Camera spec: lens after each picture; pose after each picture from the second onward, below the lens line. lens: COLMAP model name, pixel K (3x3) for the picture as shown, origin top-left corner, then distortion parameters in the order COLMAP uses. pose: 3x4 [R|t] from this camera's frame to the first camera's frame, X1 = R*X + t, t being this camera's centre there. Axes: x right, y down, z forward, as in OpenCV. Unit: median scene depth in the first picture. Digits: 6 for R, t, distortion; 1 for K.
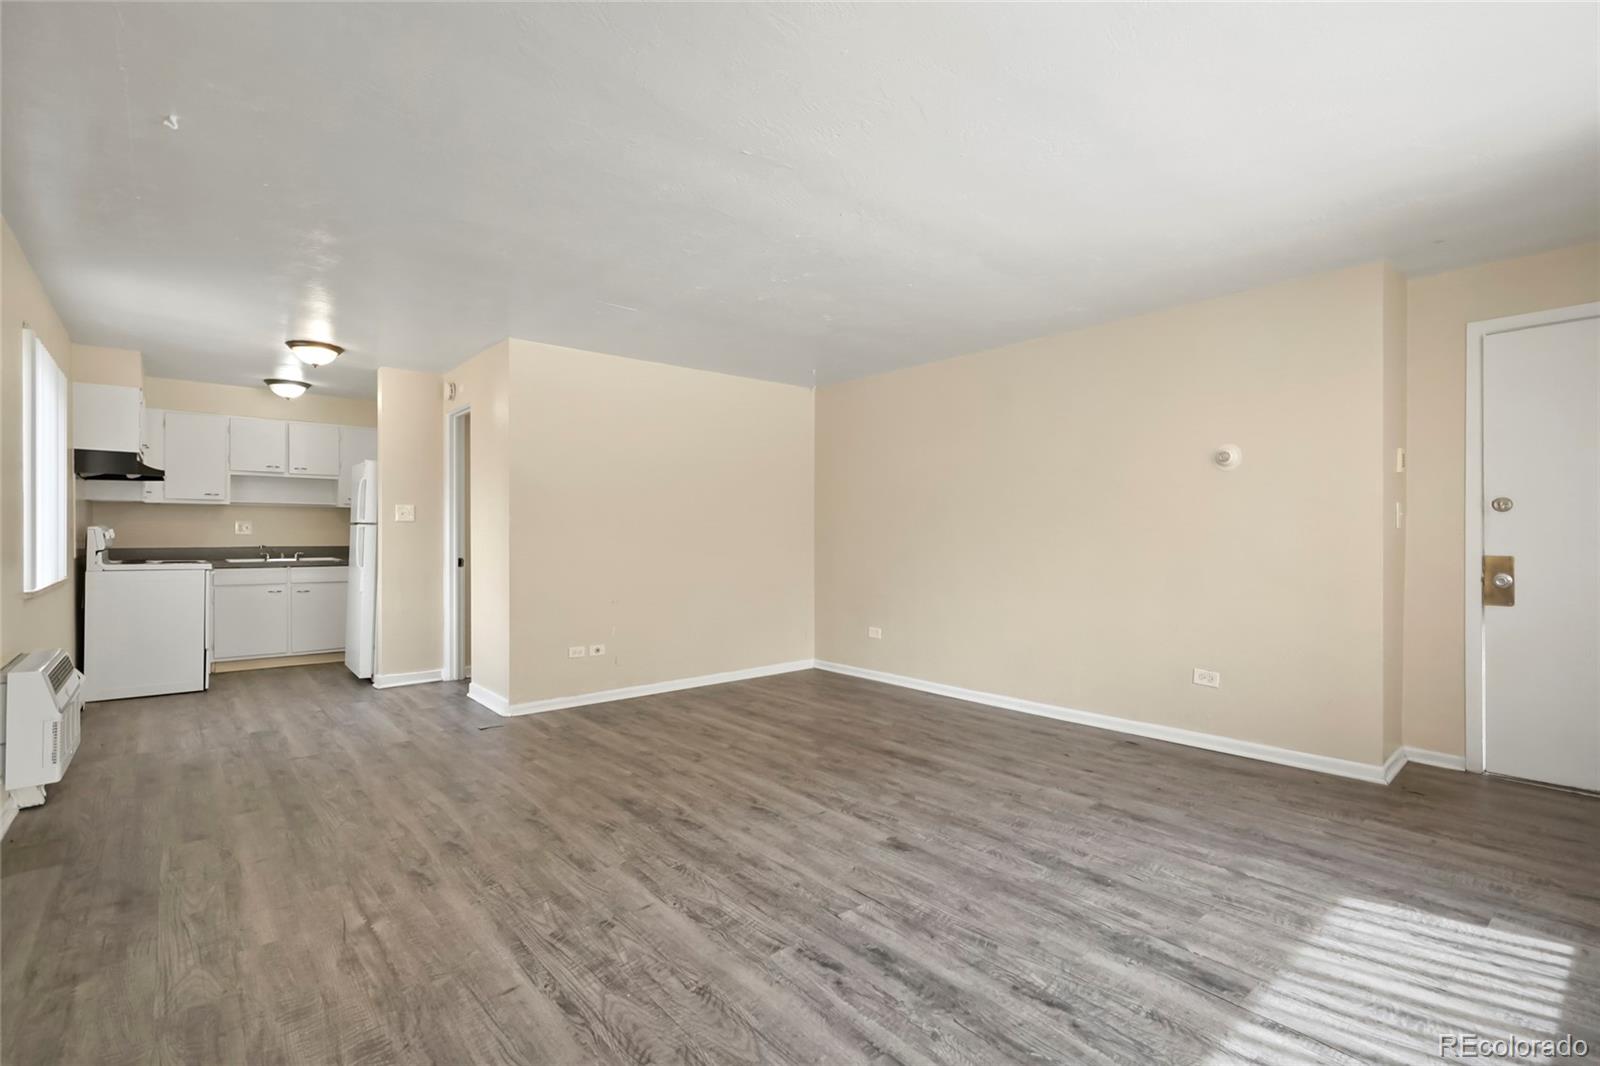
lens RADIAL K [[780.8, 0, 800.0], [0, 780.8, 533.0], [0, 0, 1]] dist [0.035528, -0.000146]
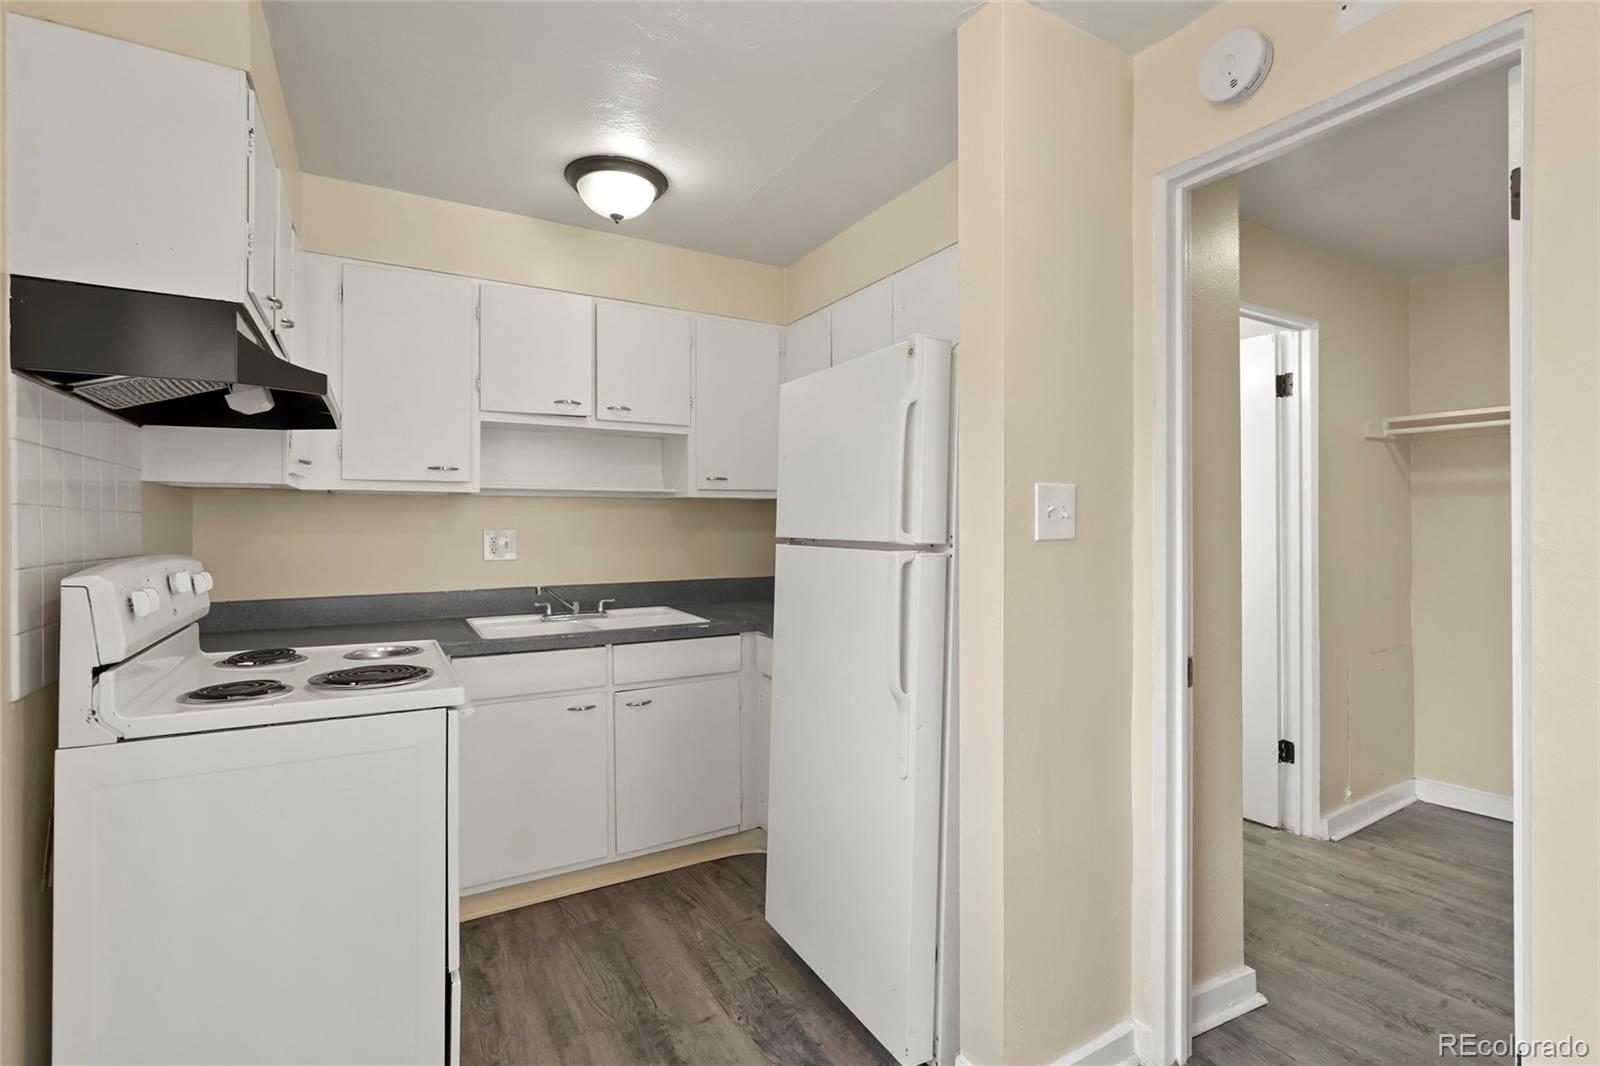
lens RADIAL K [[725.1, 0, 800.0], [0, 725.1, 533.0], [0, 0, 1]] dist [-0.004261, -0.000348]
pose [[0.991200, -0.001945, -0.132357, -0.460758], [0.003802, 0.999898, 0.013783, -0.017857], [0.132317, -0.014165, 0.991106, 0.593960]]
